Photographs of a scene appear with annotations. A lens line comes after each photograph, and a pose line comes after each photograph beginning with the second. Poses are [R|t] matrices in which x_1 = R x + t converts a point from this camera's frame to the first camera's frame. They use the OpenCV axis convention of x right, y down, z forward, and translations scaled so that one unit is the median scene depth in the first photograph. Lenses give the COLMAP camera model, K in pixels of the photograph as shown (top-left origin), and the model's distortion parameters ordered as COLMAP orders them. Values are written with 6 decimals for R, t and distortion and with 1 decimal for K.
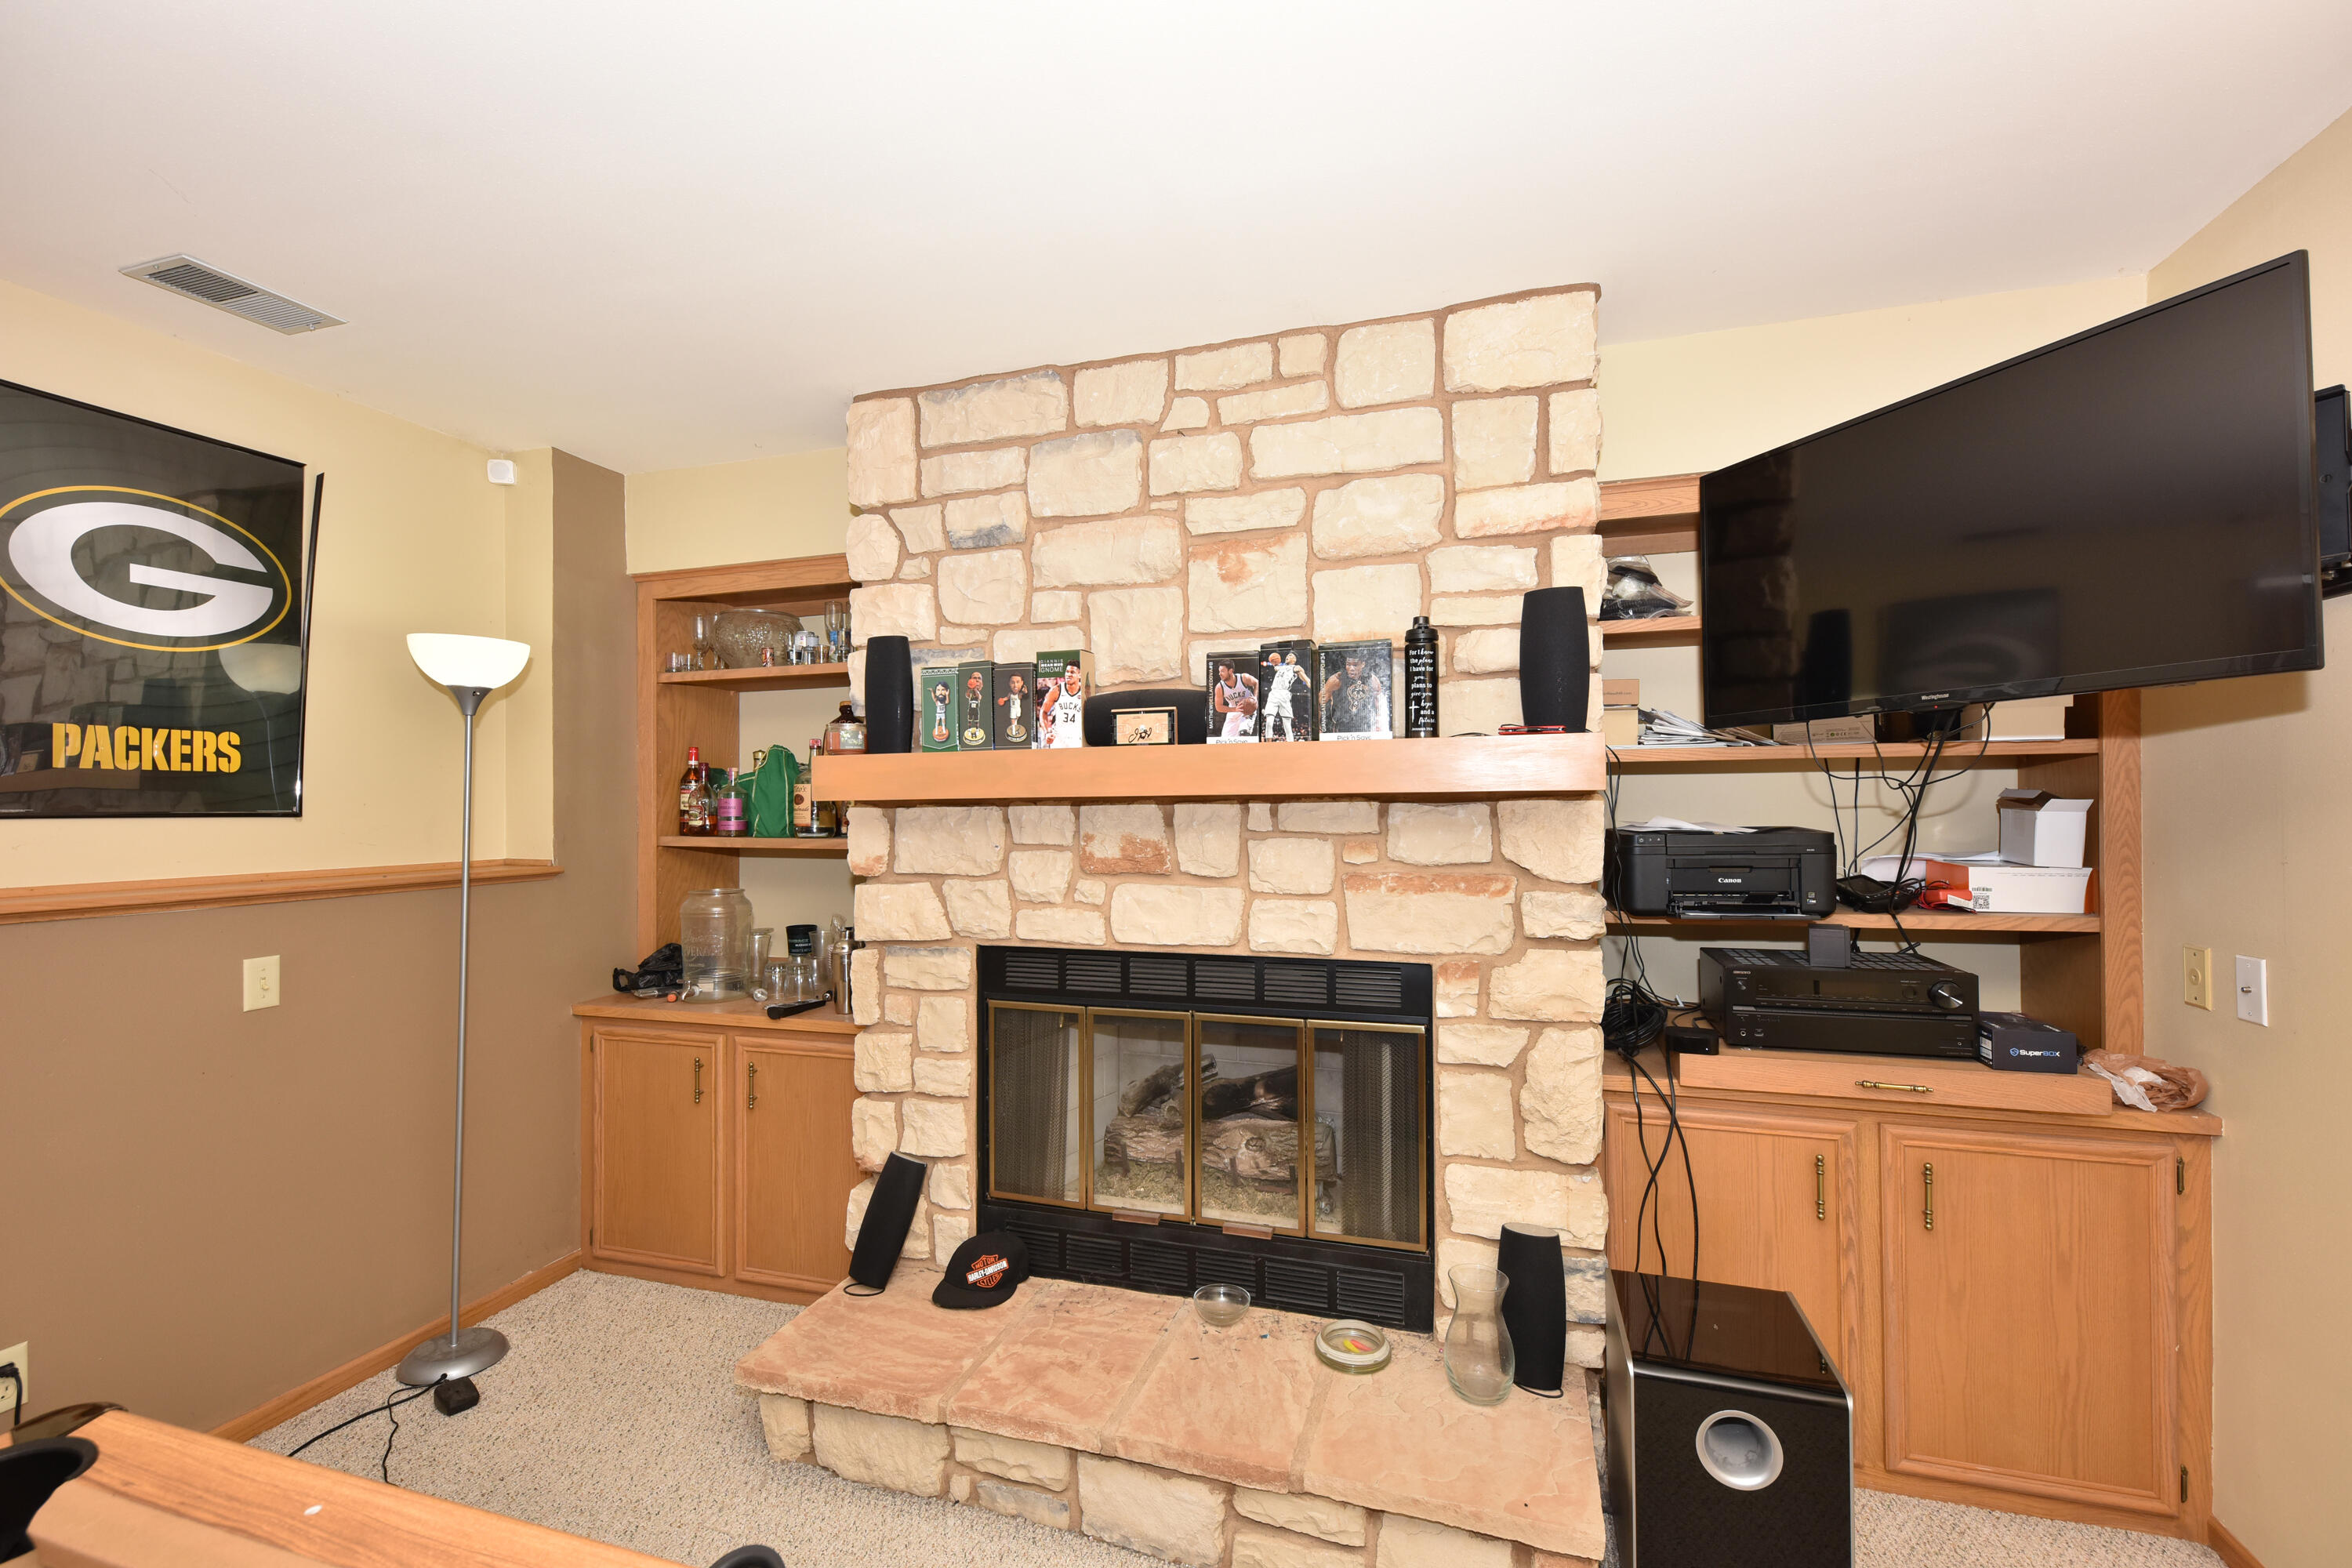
lens RADIAL K [[986.7, 0, 1209.0], [0, 986.7, 788.5], [0, 0, 1]] dist [0.025797, 0.000320]
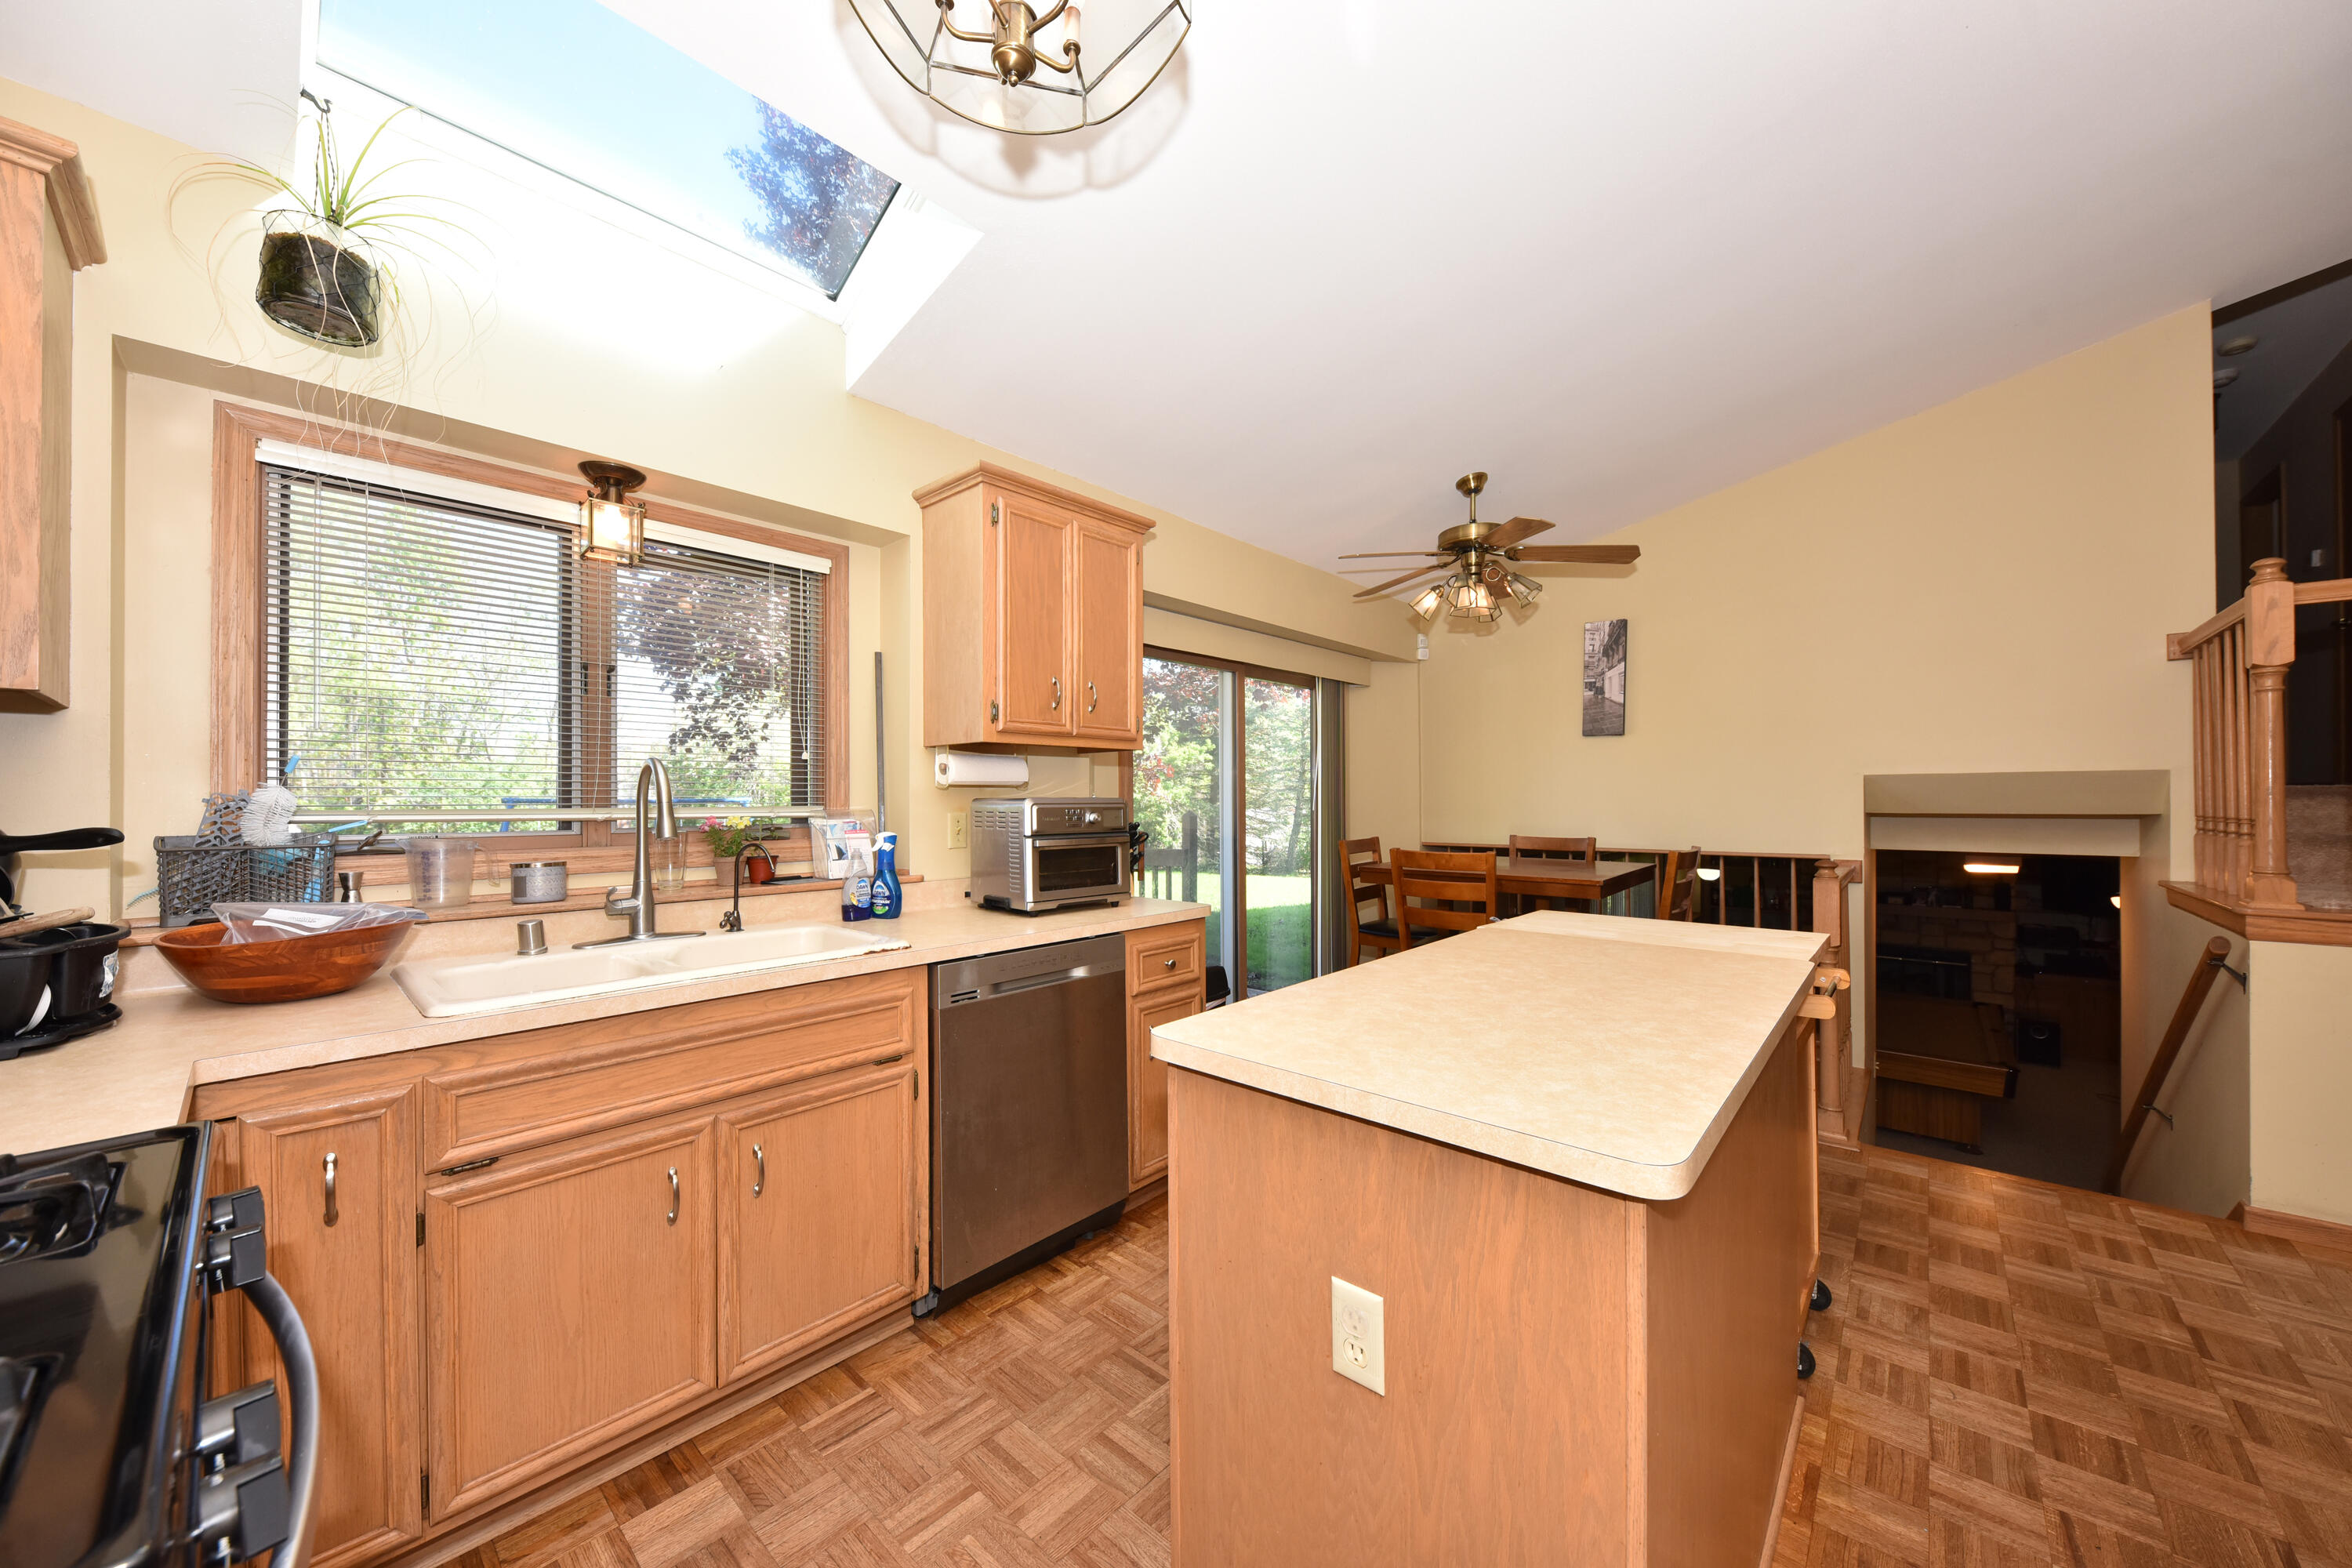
lens RADIAL K [[838.8, 0, 1181.0], [0, 838.8, 794.2], [0, 0, 1]] dist [-0.000562, -0.000149]
pose [[0.903175, 0.003287, -0.429260, -1.506397], [0.002891, 0.999901, 0.013739, -0.666300], [0.429263, -0.013649, 0.903076, -4.369957]]
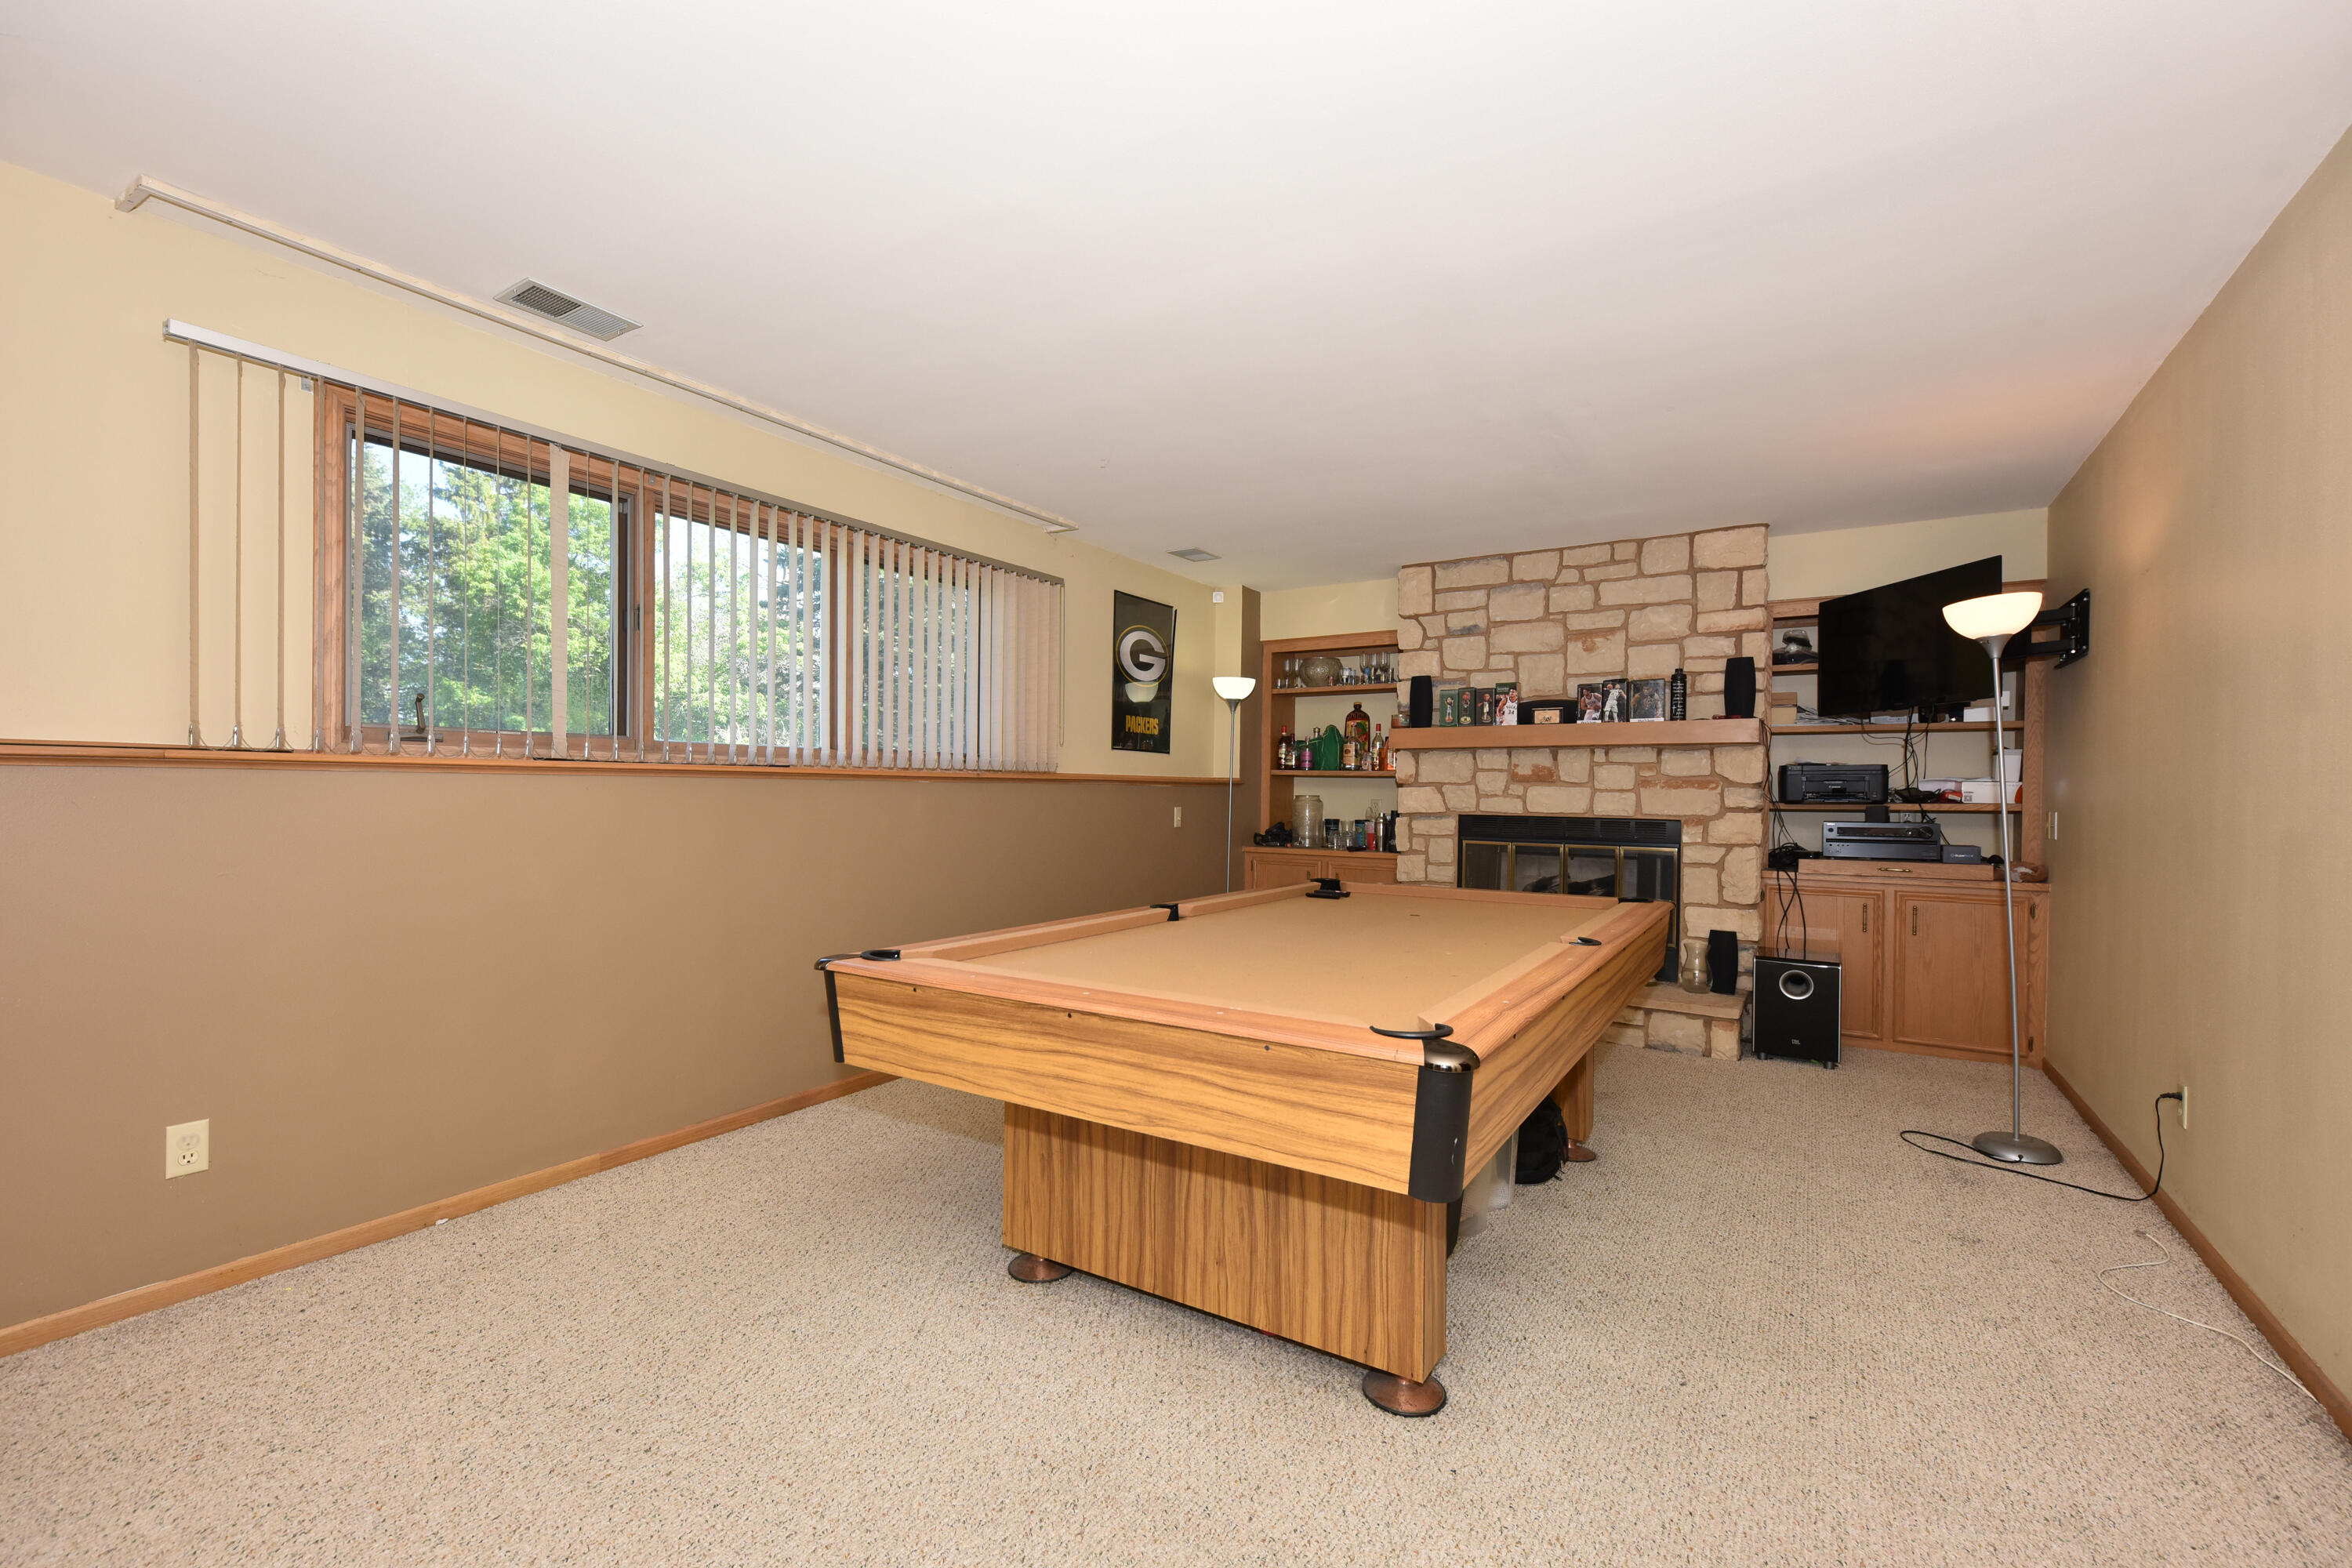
lens RADIAL K [[986.7, 0, 1209.0], [0, 986.7, 788.5], [0, 0, 1]] dist [0.025797, 0.000320]
pose [[0.966052, 0.019090, -0.257640, -0.228577], [-0.015418, 0.999749, 0.016265, 0.080915], [0.257885, -0.011740, 0.966104, -1.433052]]
